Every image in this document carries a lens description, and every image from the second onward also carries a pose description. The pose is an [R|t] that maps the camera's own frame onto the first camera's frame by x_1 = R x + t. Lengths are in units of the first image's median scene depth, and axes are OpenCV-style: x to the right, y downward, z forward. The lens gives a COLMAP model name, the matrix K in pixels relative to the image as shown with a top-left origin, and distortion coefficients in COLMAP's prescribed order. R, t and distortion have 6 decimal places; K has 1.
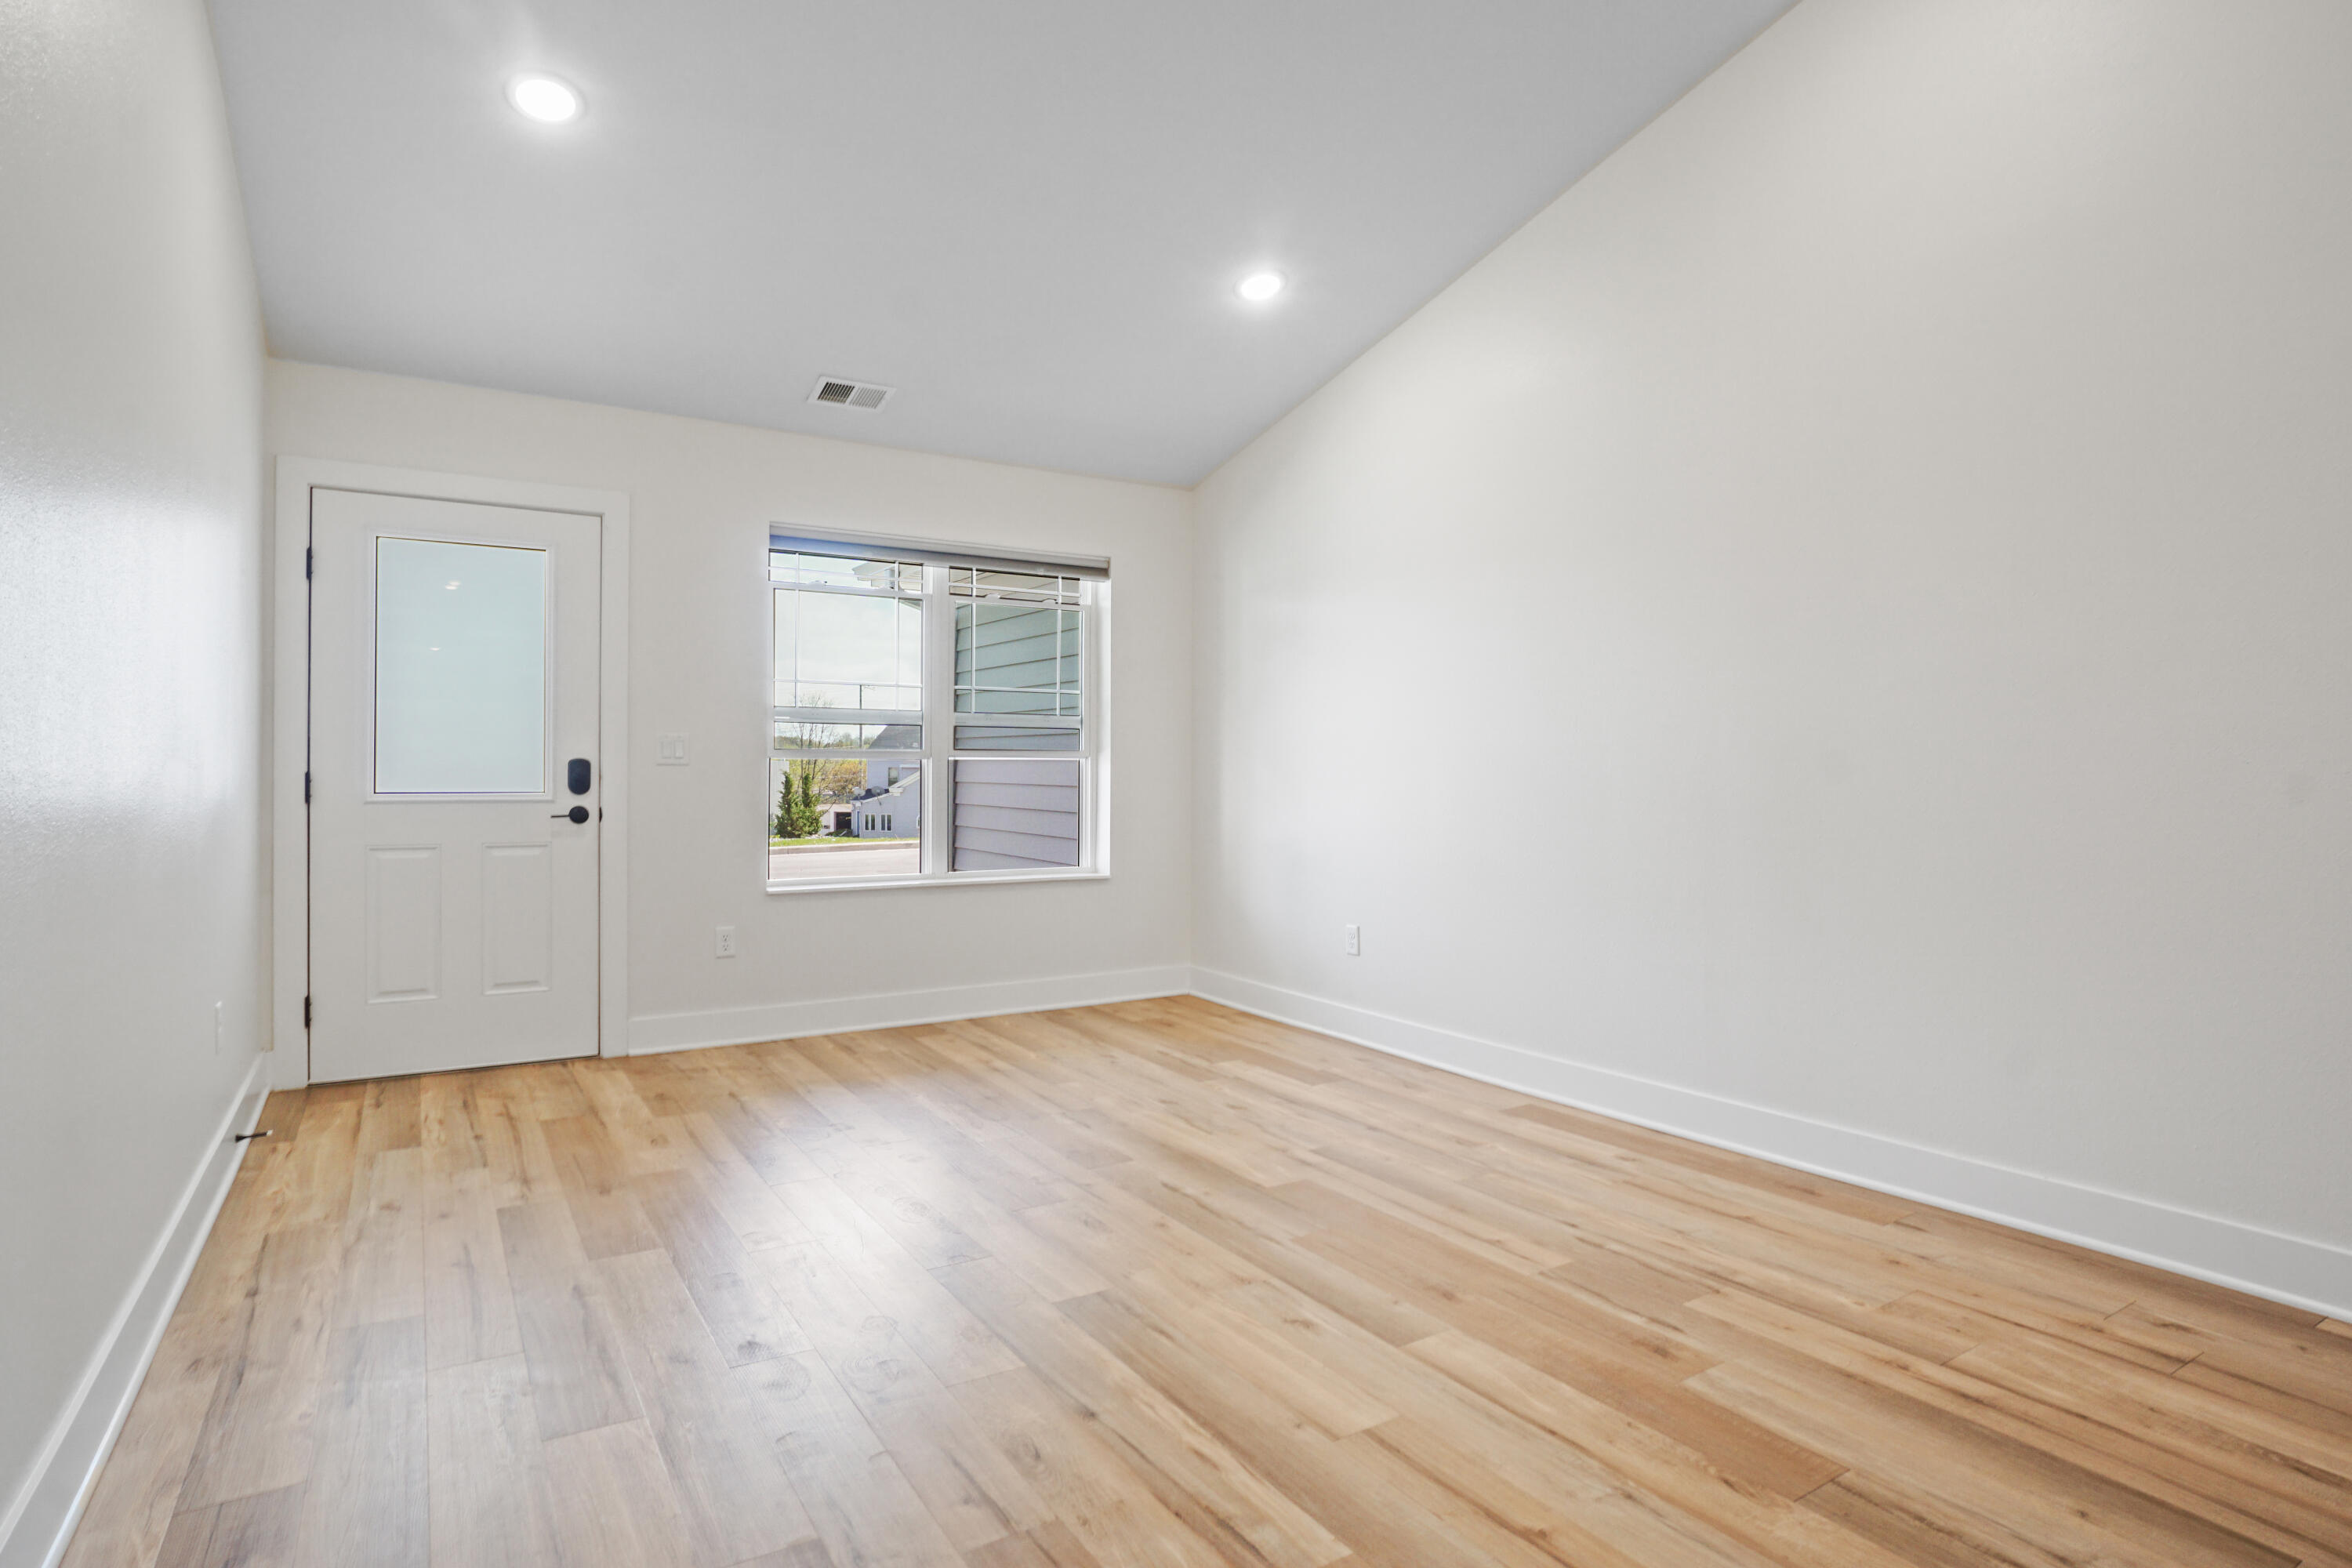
lens RADIAL K [[1197.5, 0, 1173.9], [0, 1197.5, 776.9], [0, 0, 1]] dist [-0.031499, 0.012738]
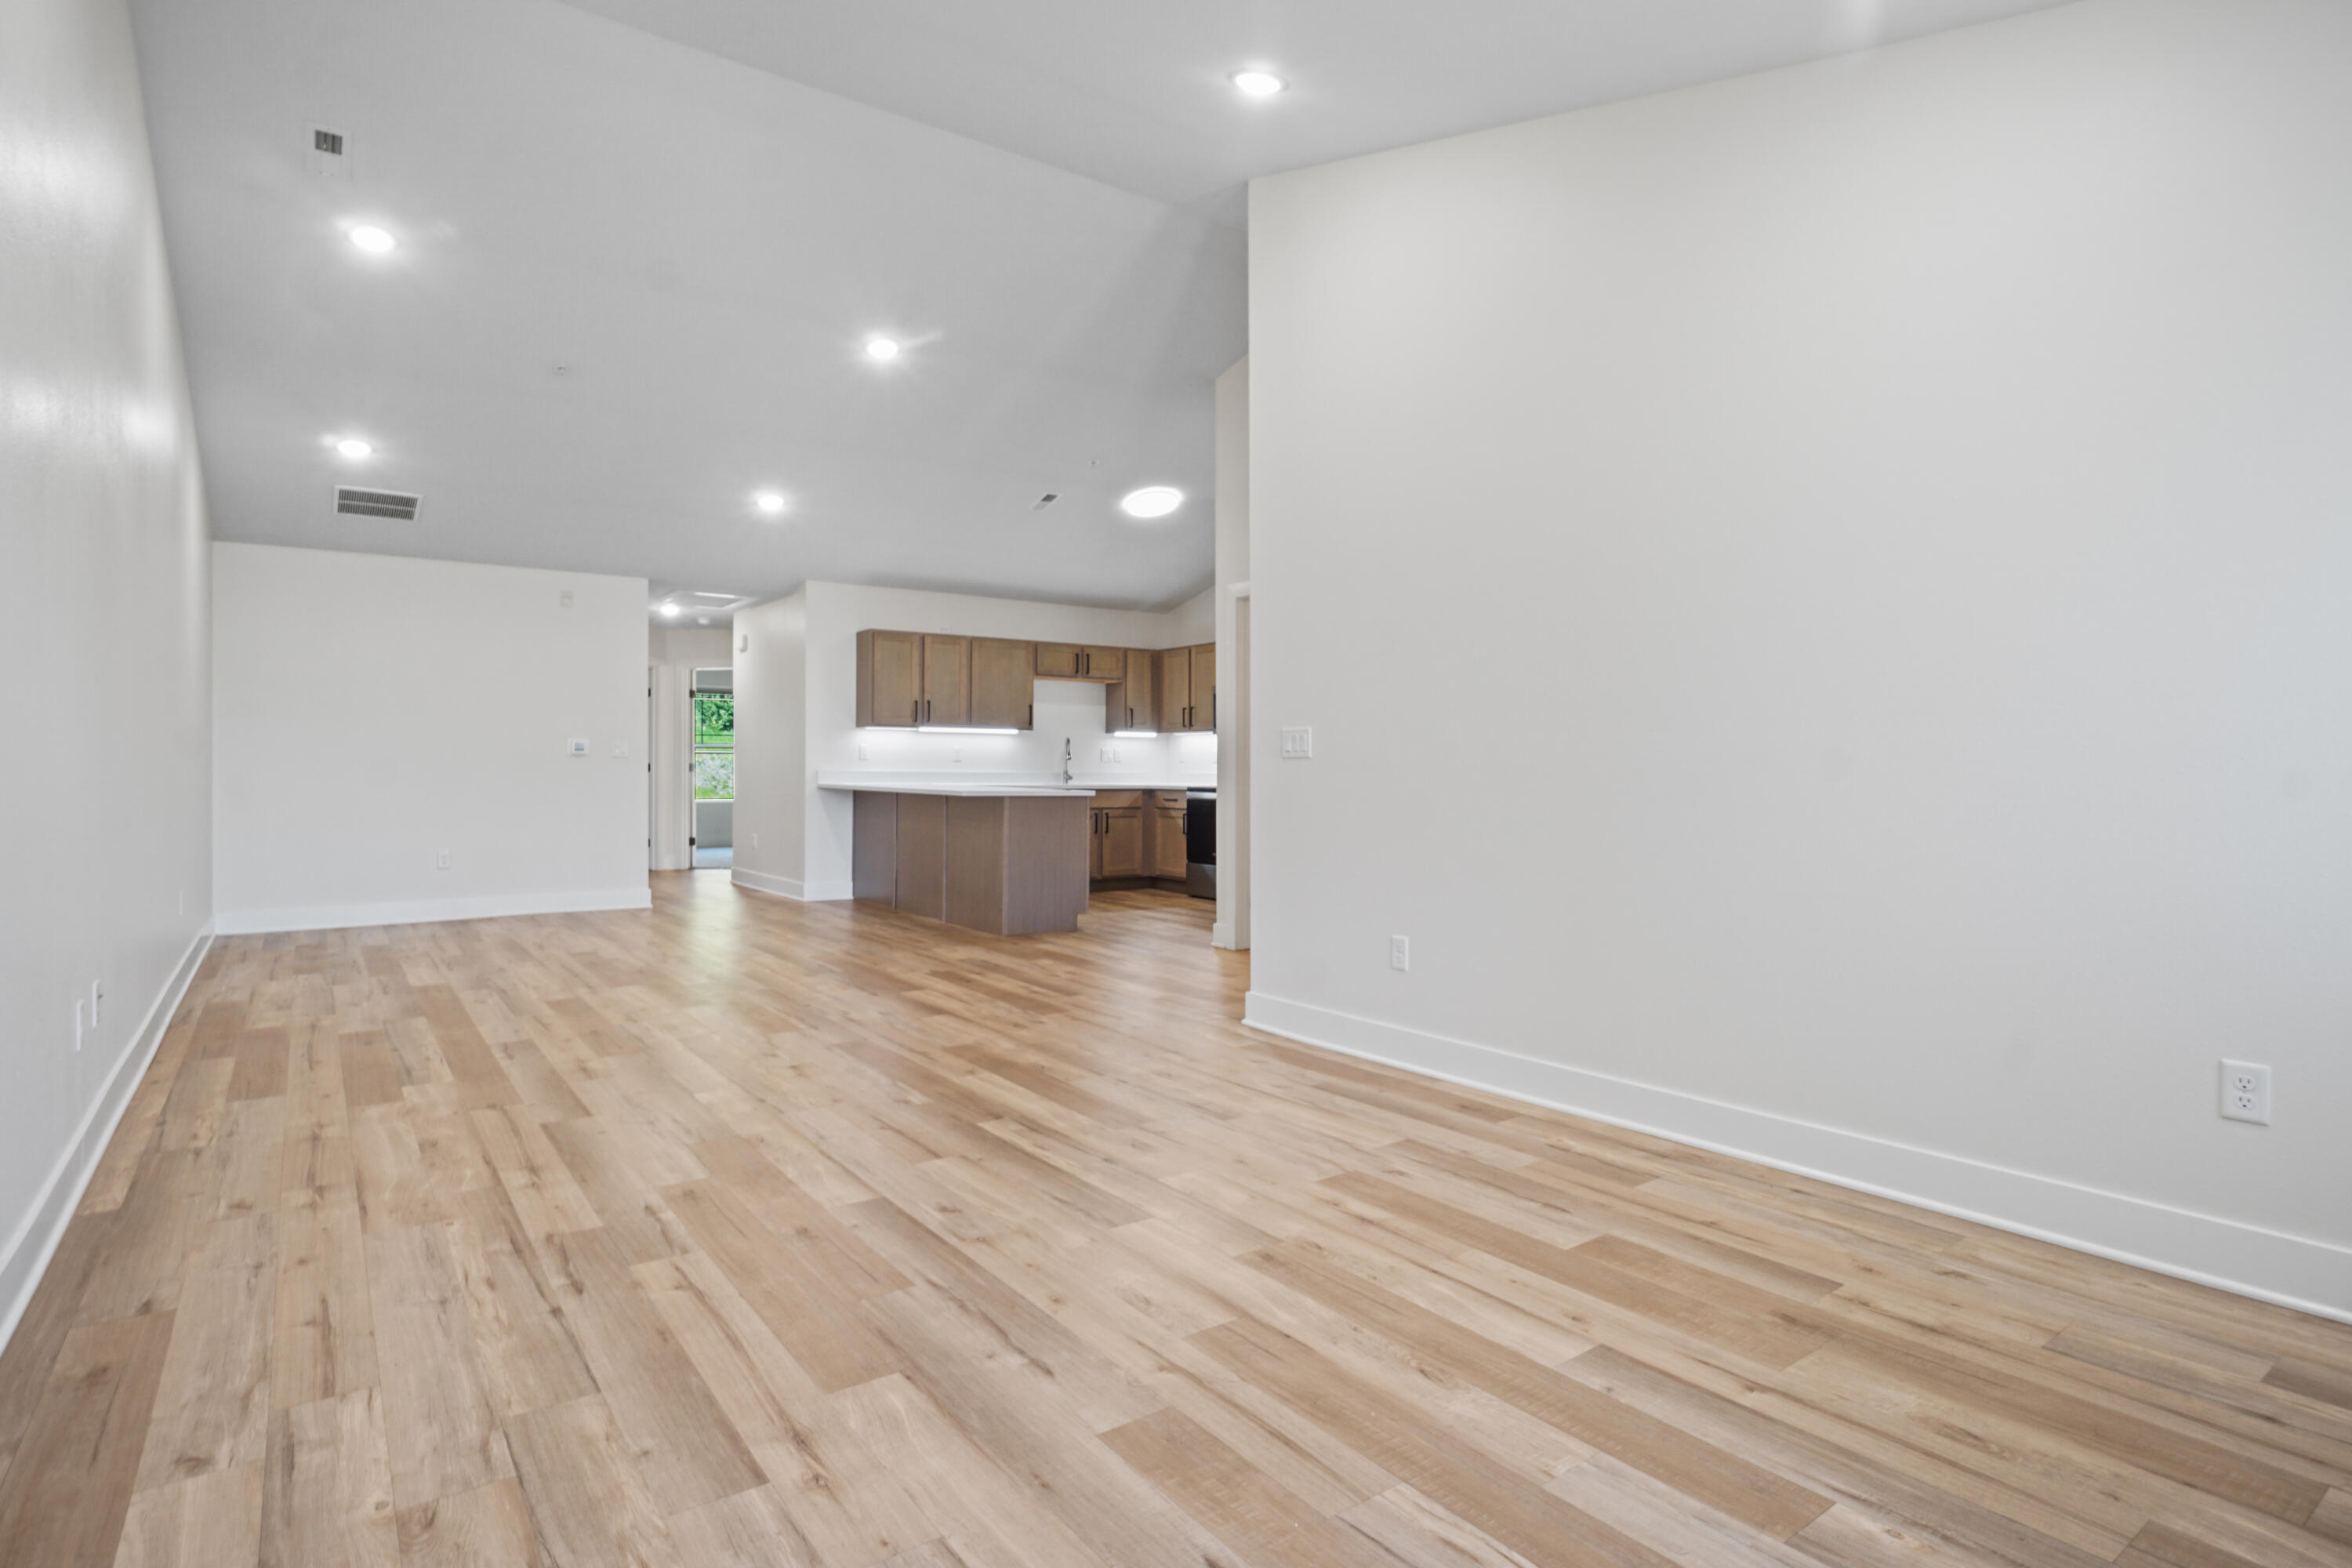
lens RADIAL K [[1197.5, 0, 1194.4], [0, 1197.5, 772.2], [0, 0, 1]] dist [-0.031499, 0.012738]
pose [[-0.996574, -0.007940, -0.082327, -0.037905], [-0.008713, 0.999921, 0.009031, -0.007650], [0.082249, 0.009717, -0.996564, 2.000022]]
